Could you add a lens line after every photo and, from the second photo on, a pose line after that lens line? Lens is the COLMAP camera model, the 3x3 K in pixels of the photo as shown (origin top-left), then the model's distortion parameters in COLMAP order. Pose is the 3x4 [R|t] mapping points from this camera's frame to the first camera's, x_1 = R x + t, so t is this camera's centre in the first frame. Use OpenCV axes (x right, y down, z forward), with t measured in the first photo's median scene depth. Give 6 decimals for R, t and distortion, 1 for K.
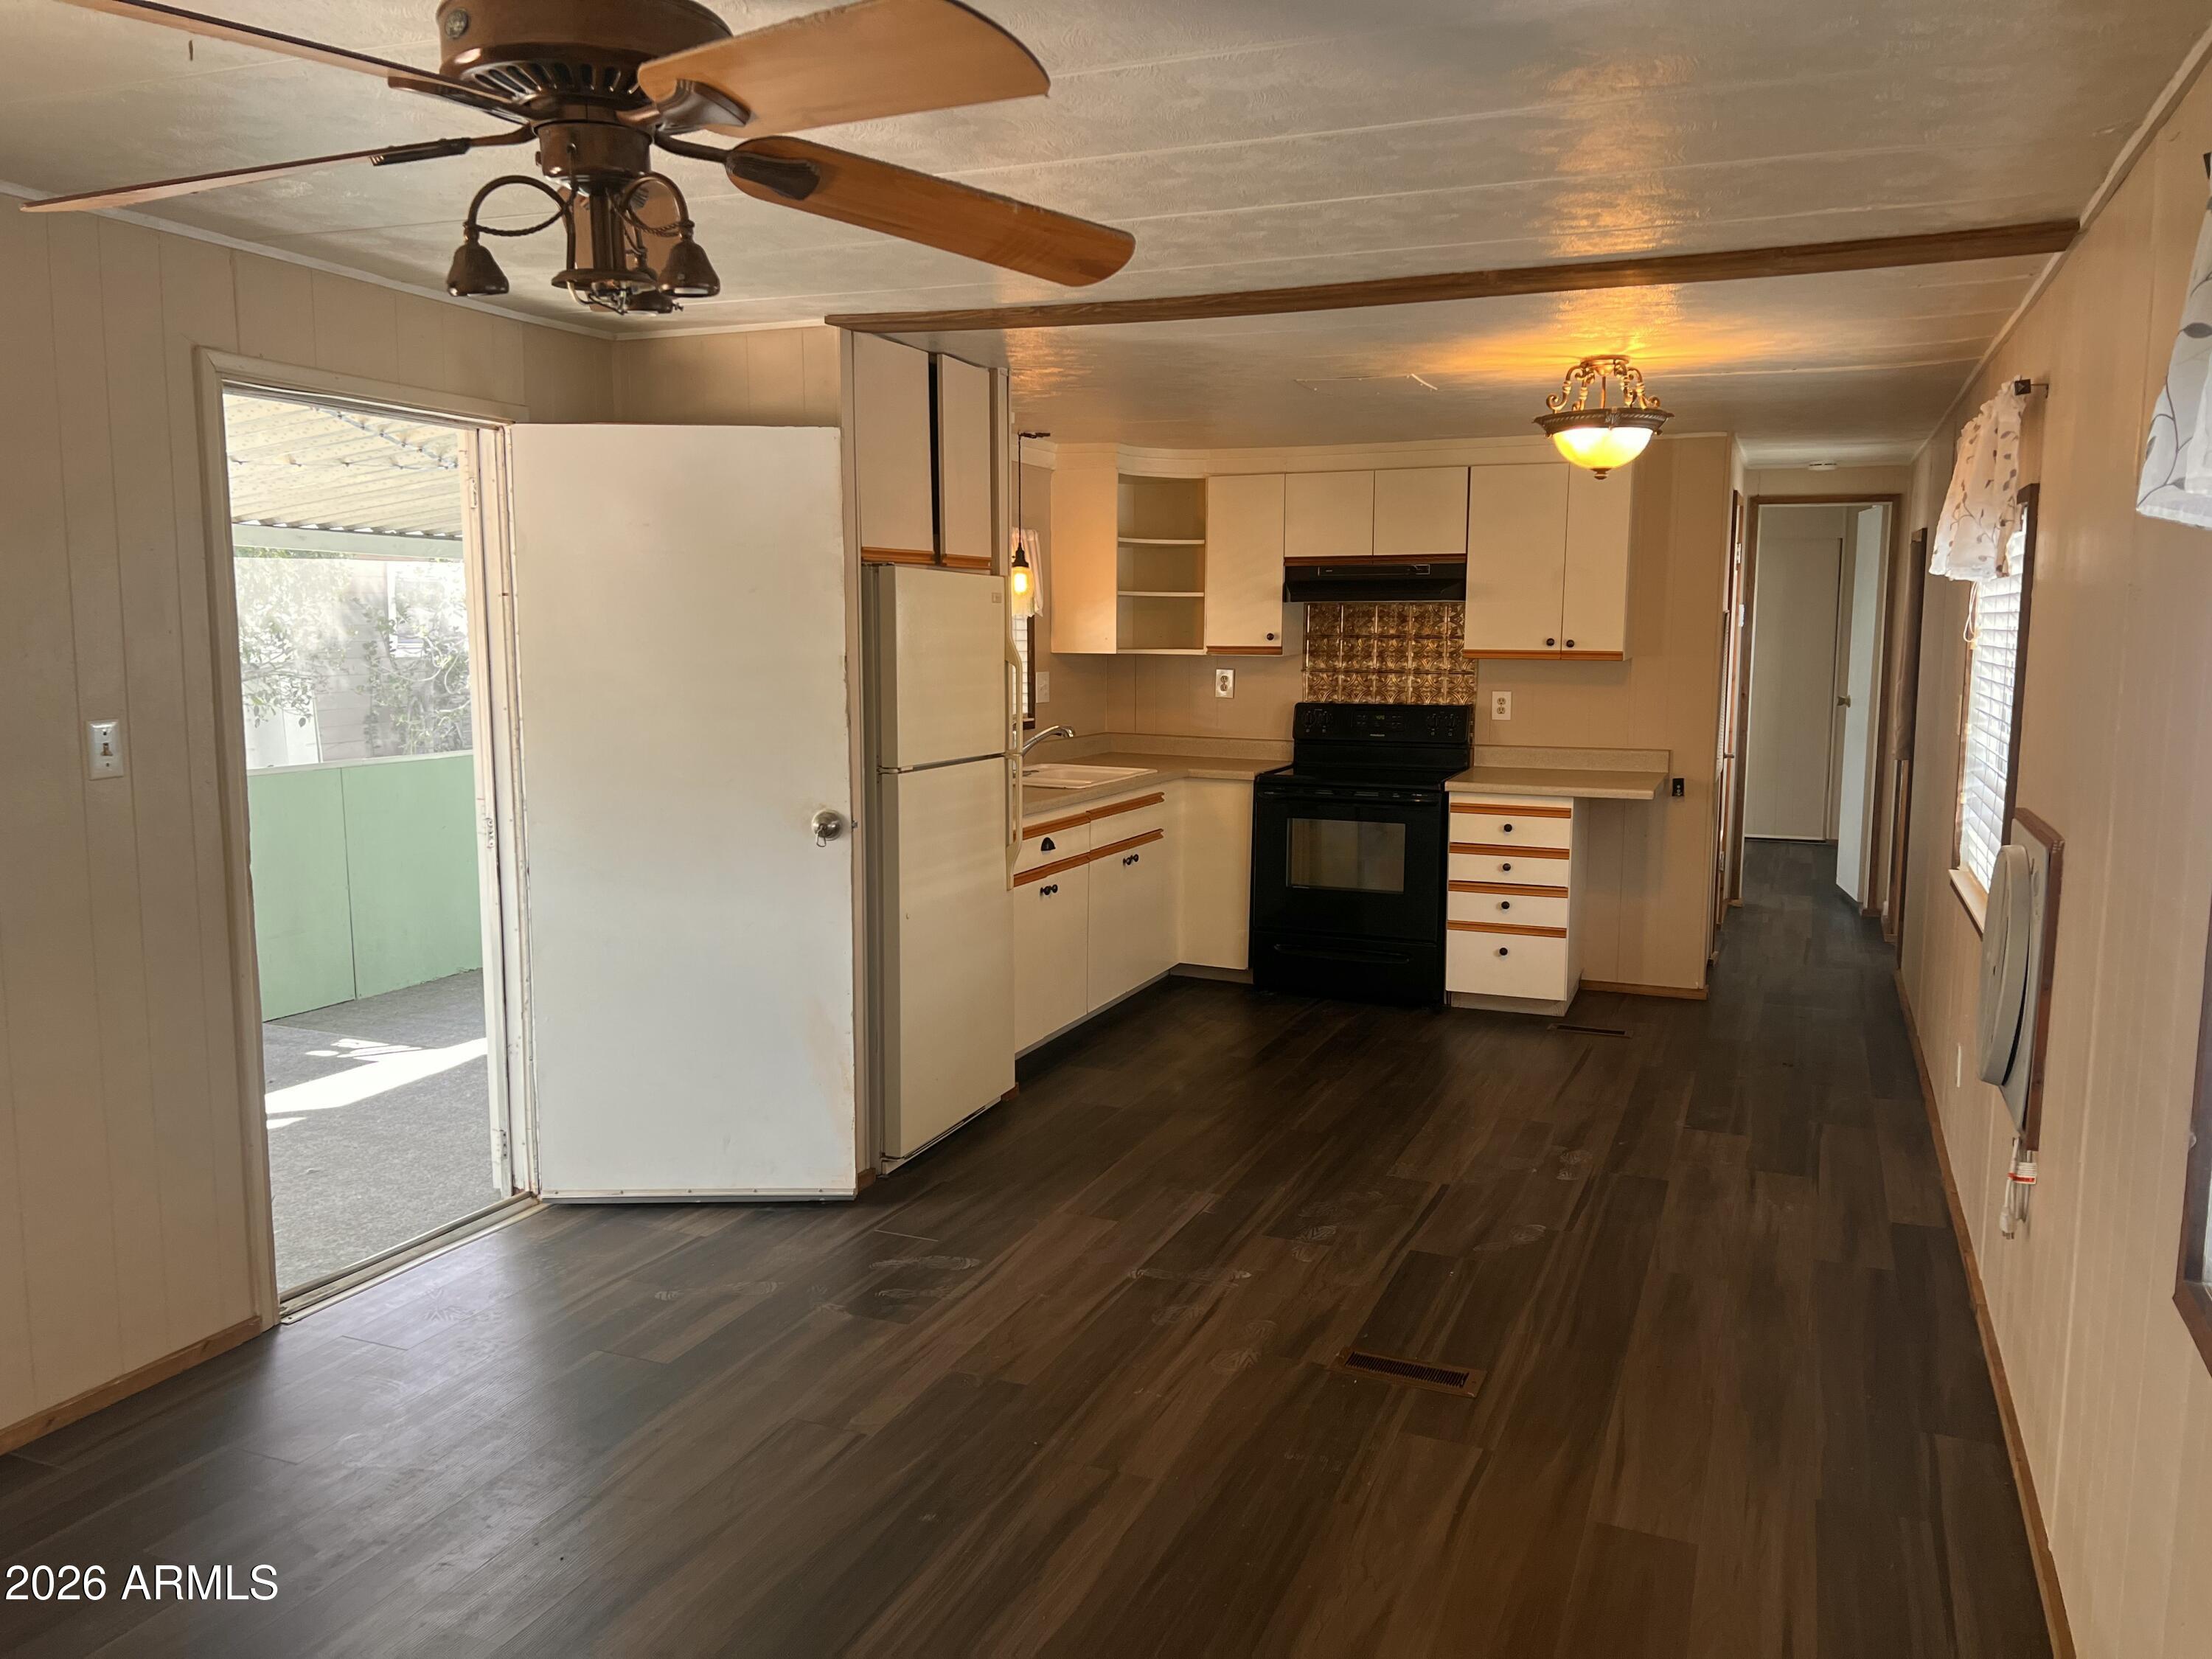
lens RADIAL K [[1635.4, 0, 1106.0], [0, 1635.4, 829.5], [0, 0, 1]] dist [0.186359, -0.392019]
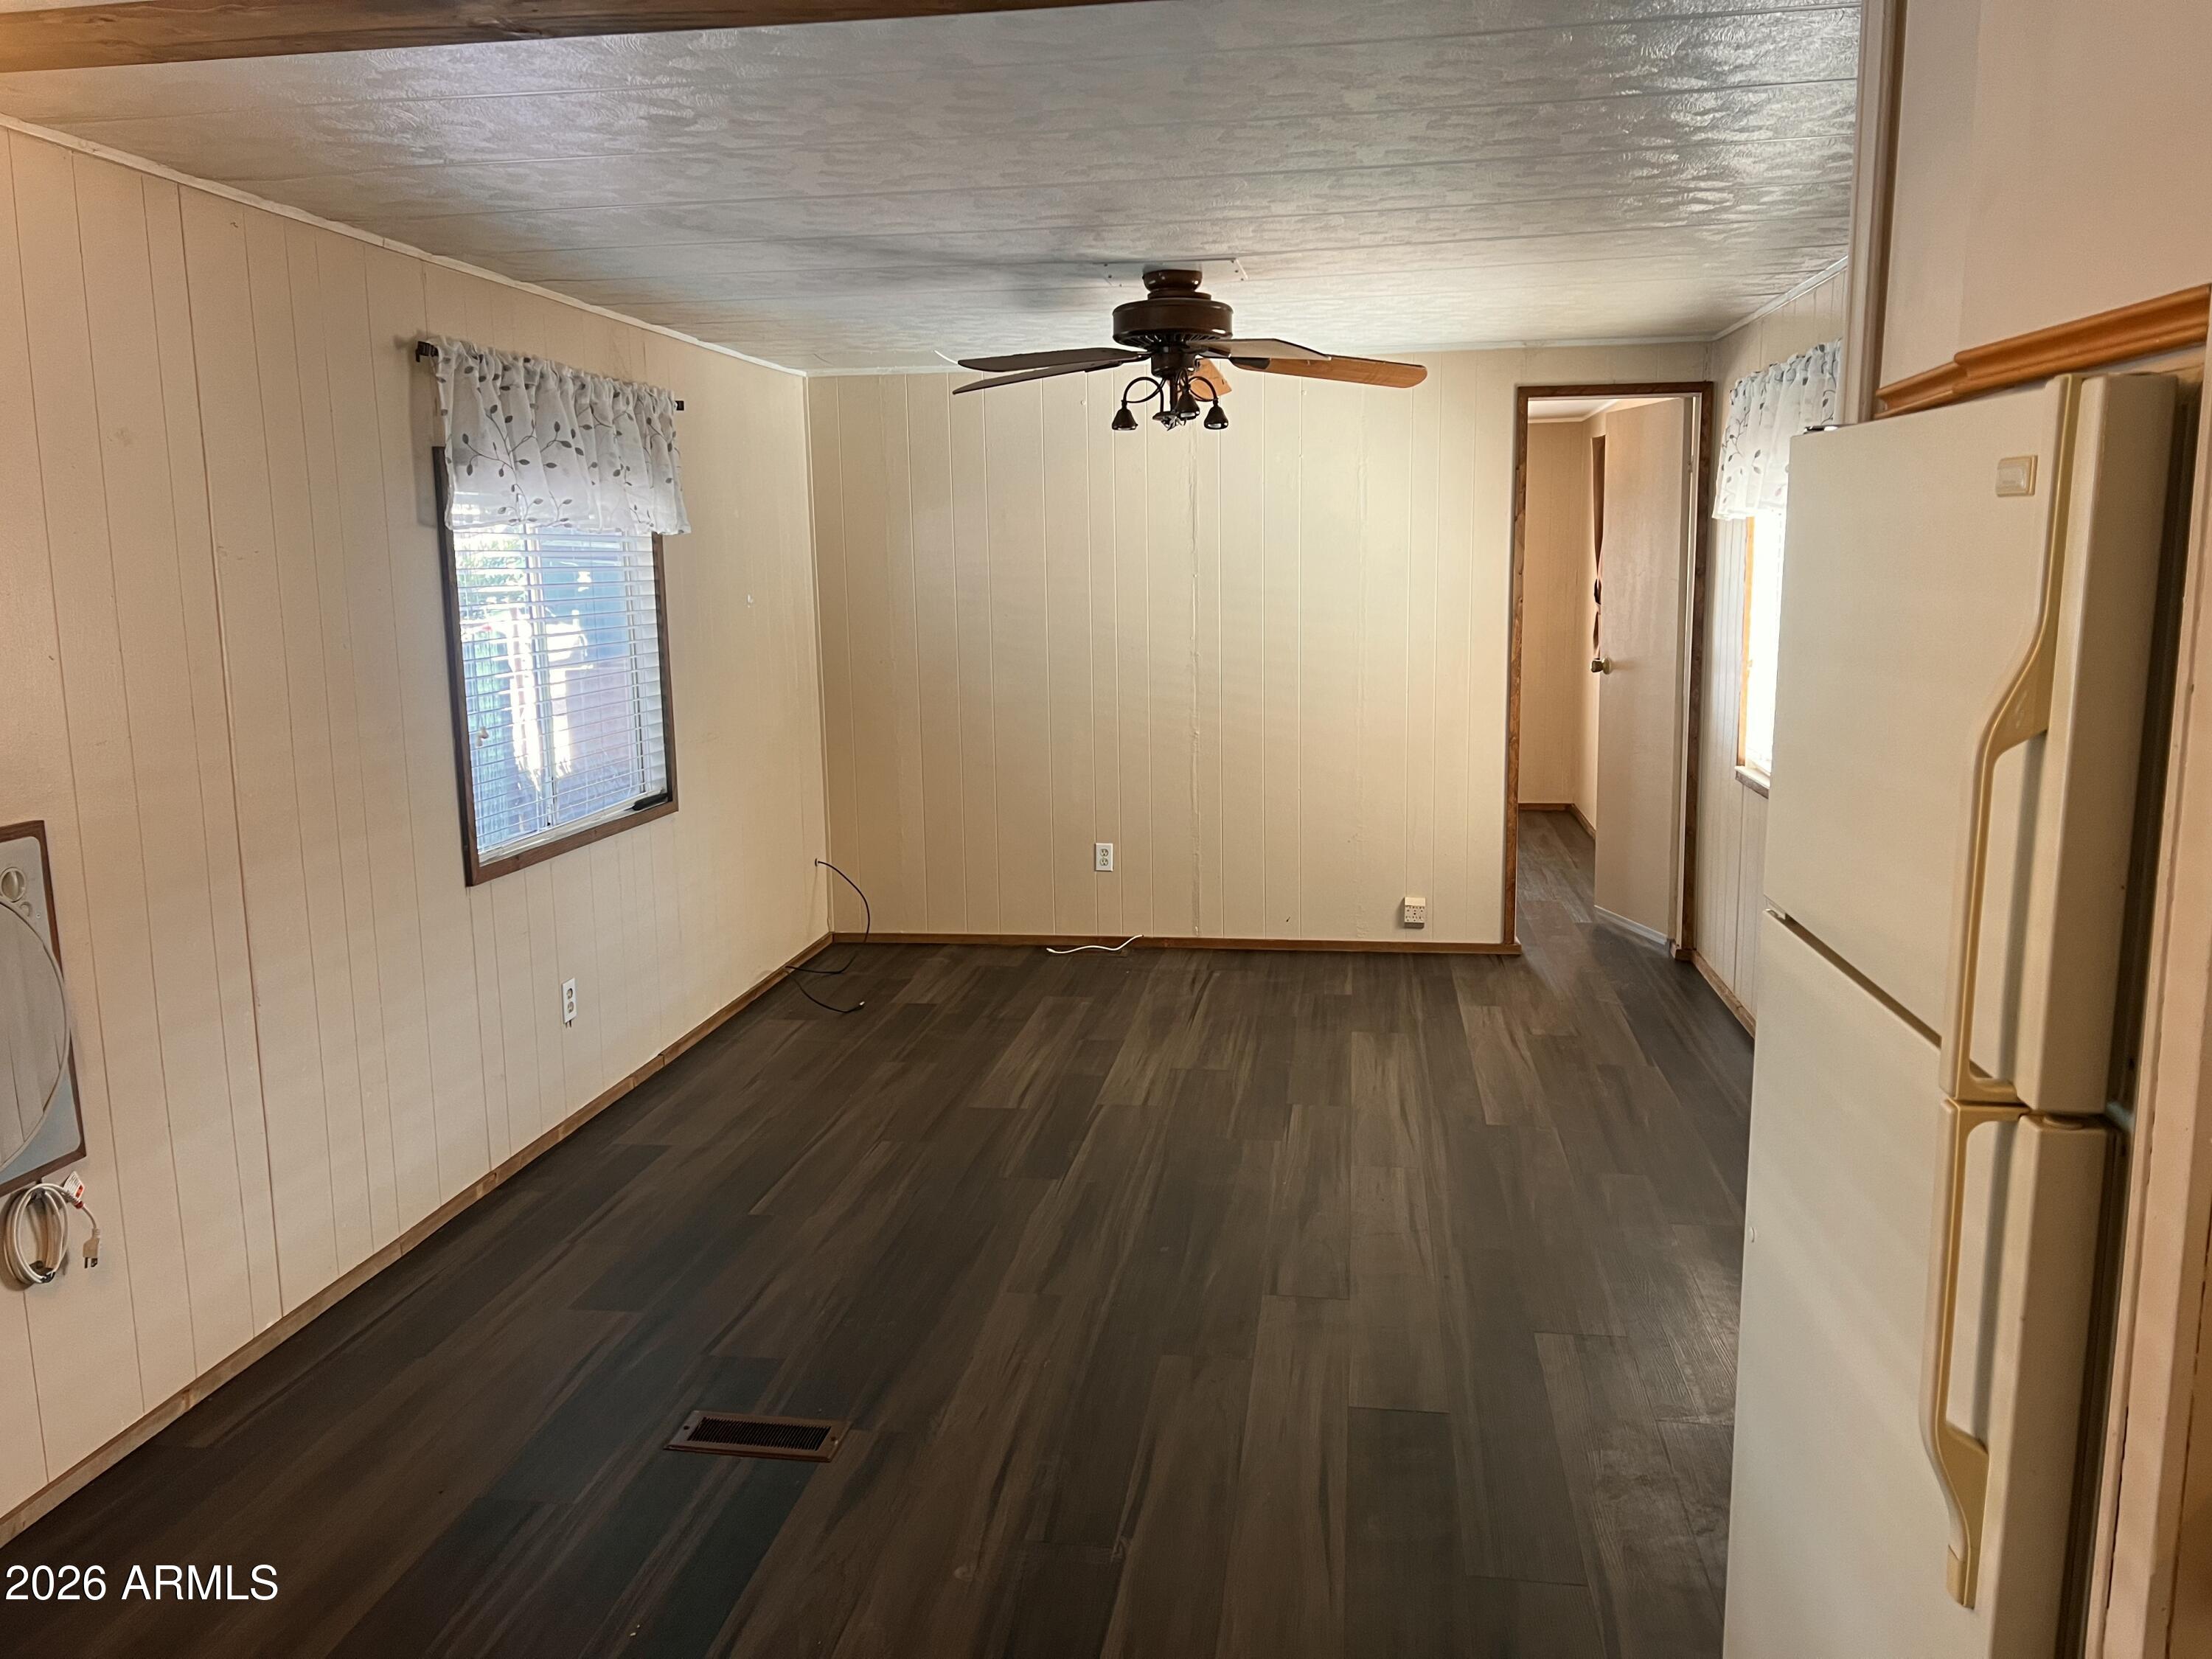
lens RADIAL K [[1635.4, 0, 1106.0], [0, 1635.4, 829.5], [0, 0, 1]] dist [0.186359, -0.392019]
pose [[-0.970400, 0.046444, -0.236995, 0.102556], [-0.022513, 0.959664, 0.280247, -0.119136], [0.240451, 0.277288, -0.930212, 0.923939]]
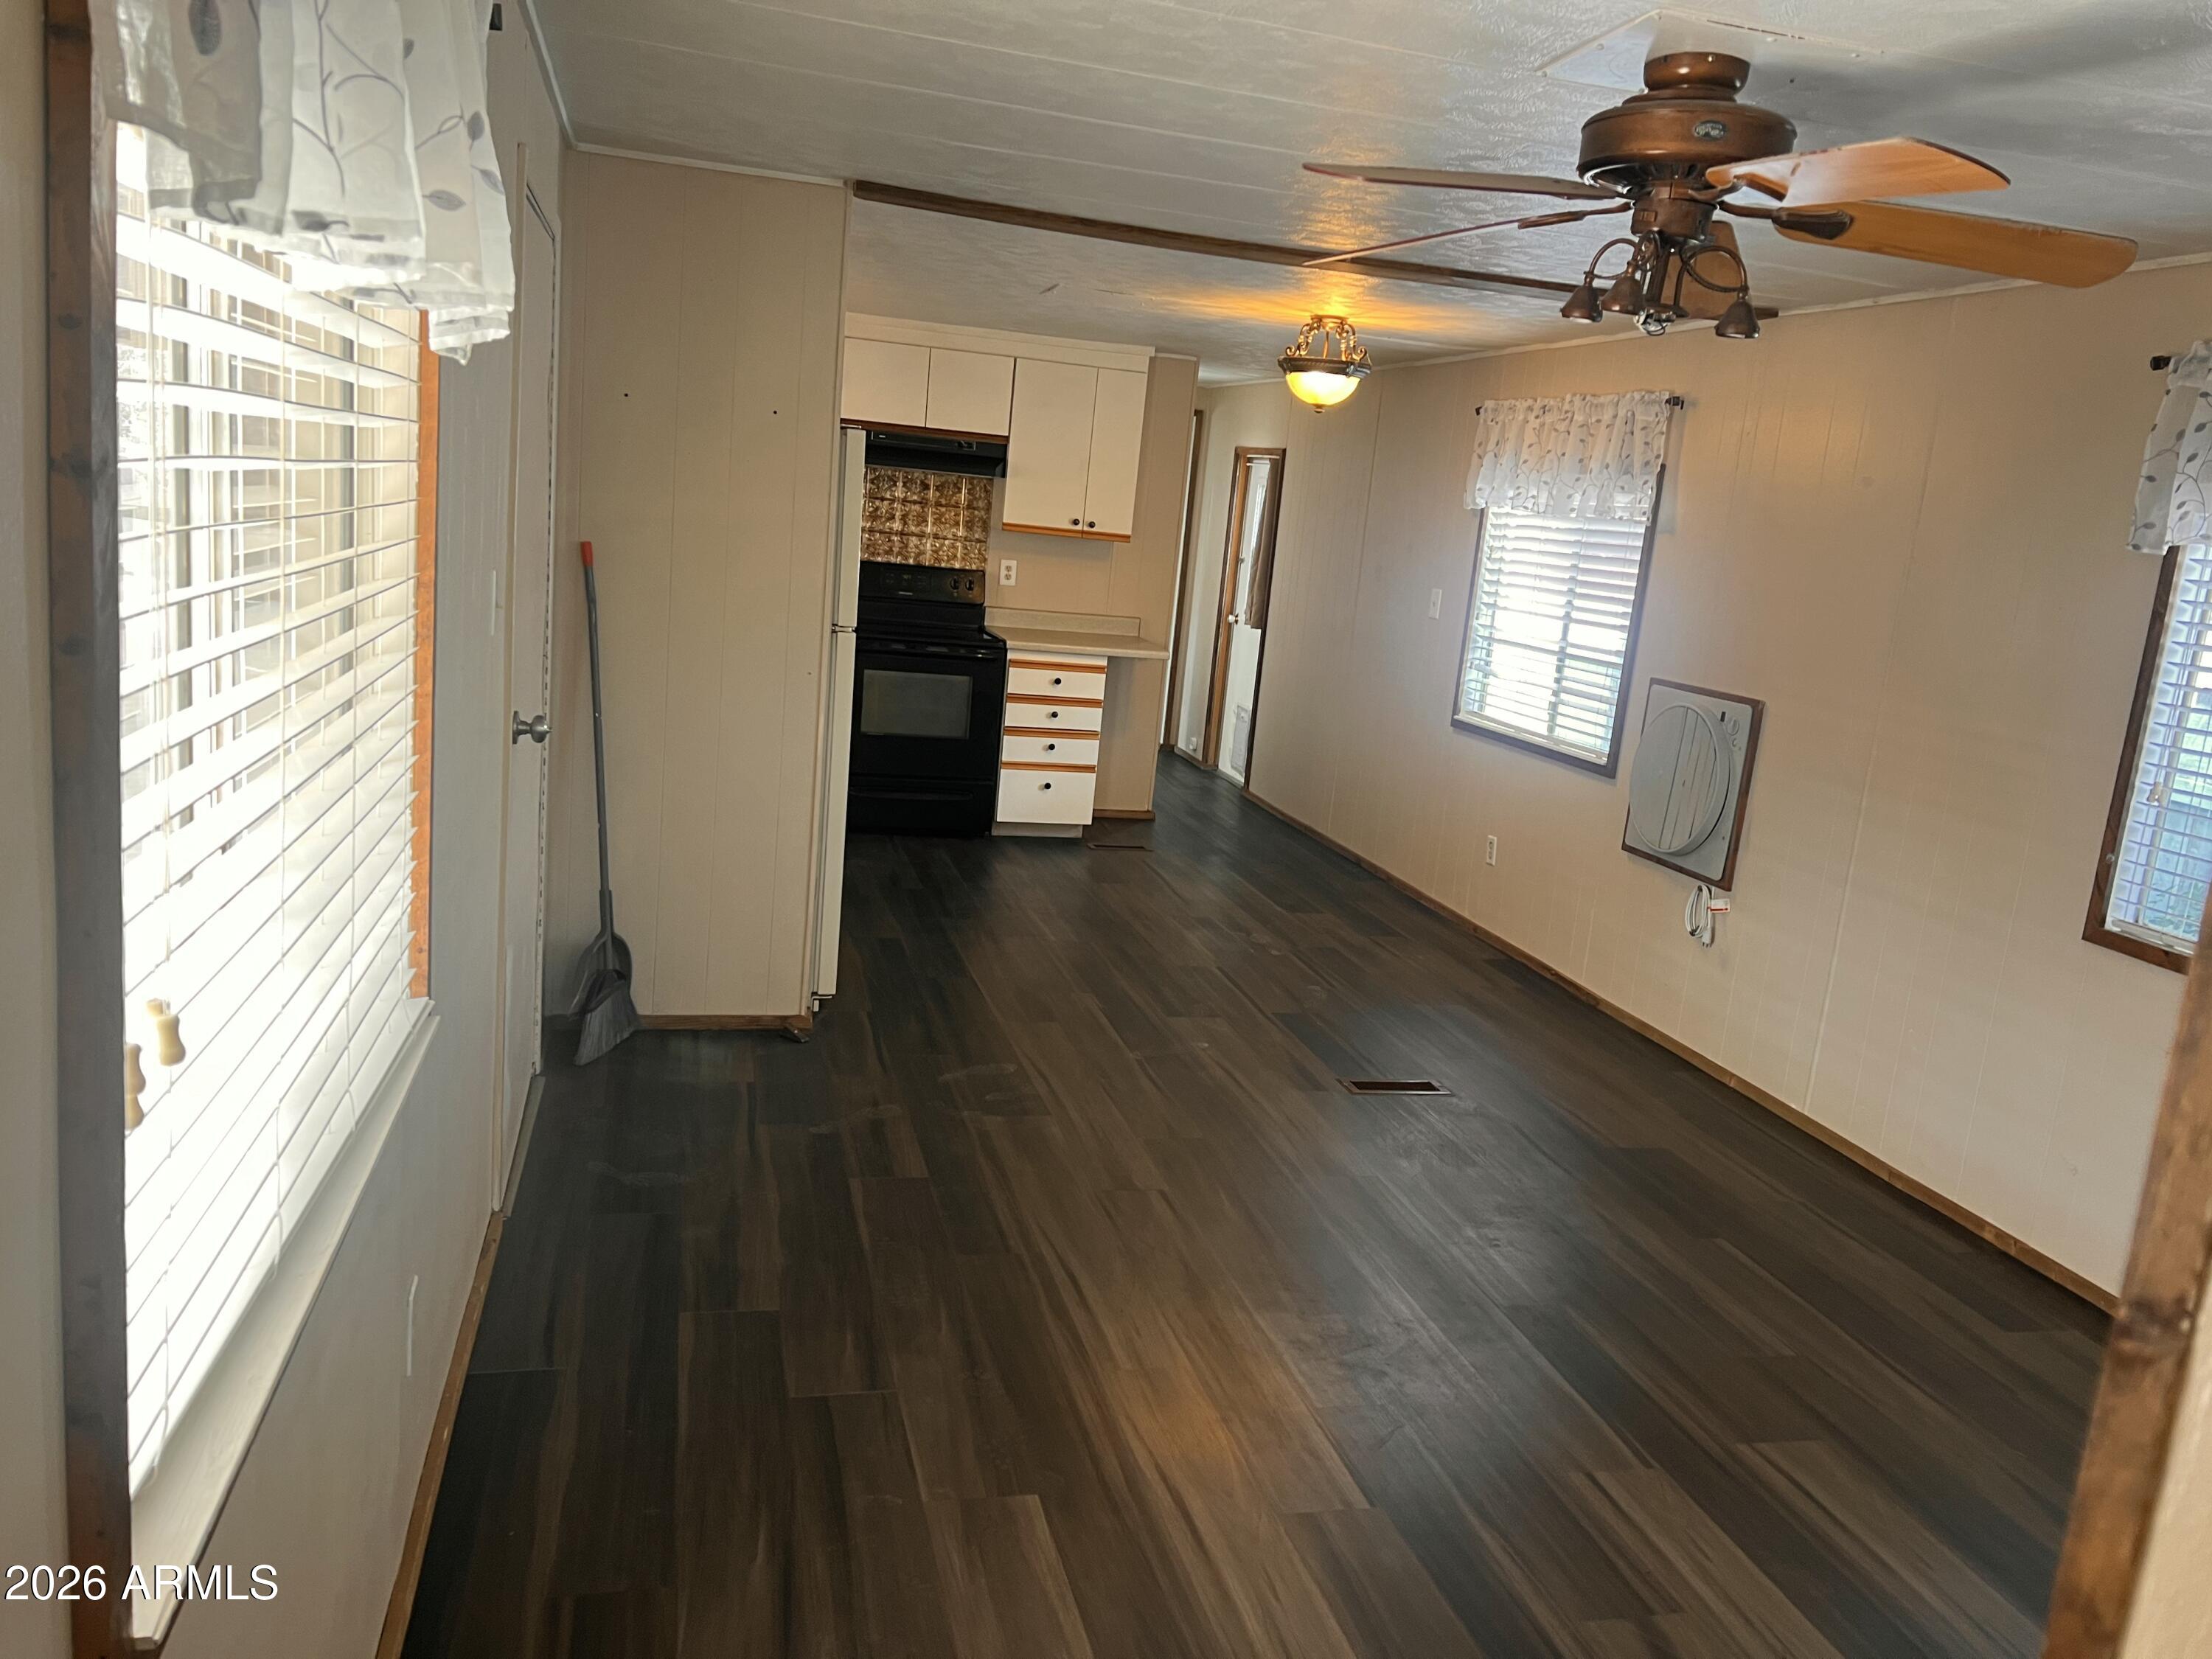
lens RADIAL K [[1635.4, 0, 1106.0], [0, 1635.4, 829.5], [0, 0, 1]] dist [0.186359, -0.392019]
pose [[0.798081, -0.048182, 0.600621, -0.428408], [-0.011952, 0.995336, 0.095728, -0.007825], [-0.602432, -0.083577, 0.793782, 0.040229]]
